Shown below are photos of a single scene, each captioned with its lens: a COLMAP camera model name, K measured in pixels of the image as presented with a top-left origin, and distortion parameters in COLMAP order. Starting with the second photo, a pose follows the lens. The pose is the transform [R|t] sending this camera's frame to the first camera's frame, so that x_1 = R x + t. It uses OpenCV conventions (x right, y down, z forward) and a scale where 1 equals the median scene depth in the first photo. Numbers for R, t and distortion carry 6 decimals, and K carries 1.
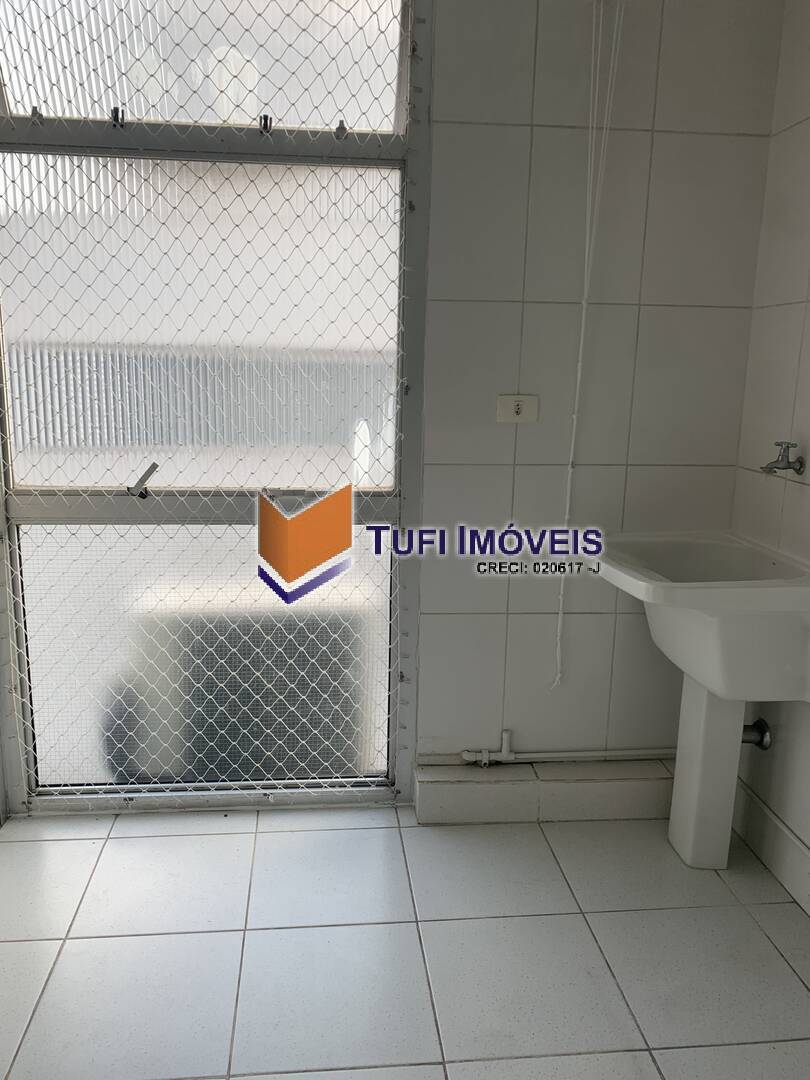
lens RADIAL K [[832.4, 0, 410.6], [0, 832.4, 534.3], [0, 0, 1]] dist [0.009370, 0.004933]
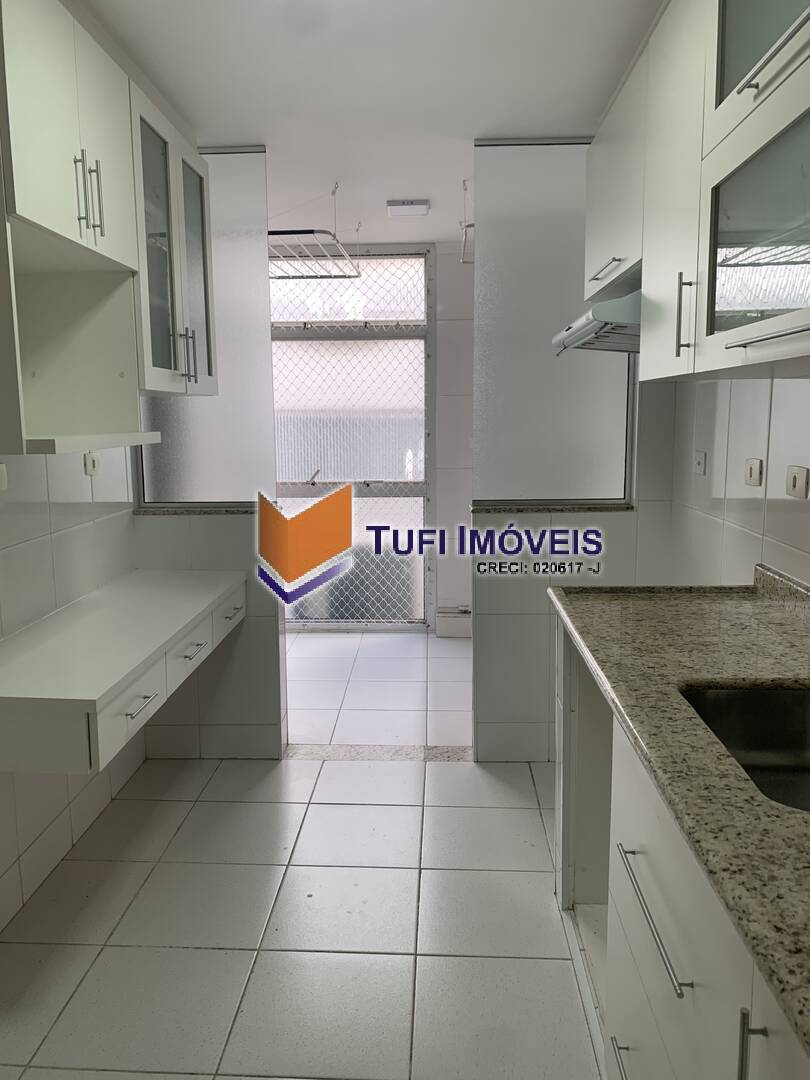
lens RADIAL K [[832.4, 0, 401.9], [0, 832.4, 541.9], [0, 0, 1]] dist [0.009370, 0.004933]
pose [[0.988284, -0.006666, -0.152483, 0.261658], [-0.001173, 0.998685, -0.051258, 0.225329], [0.152624, 0.050836, 0.986976, -1.188733]]
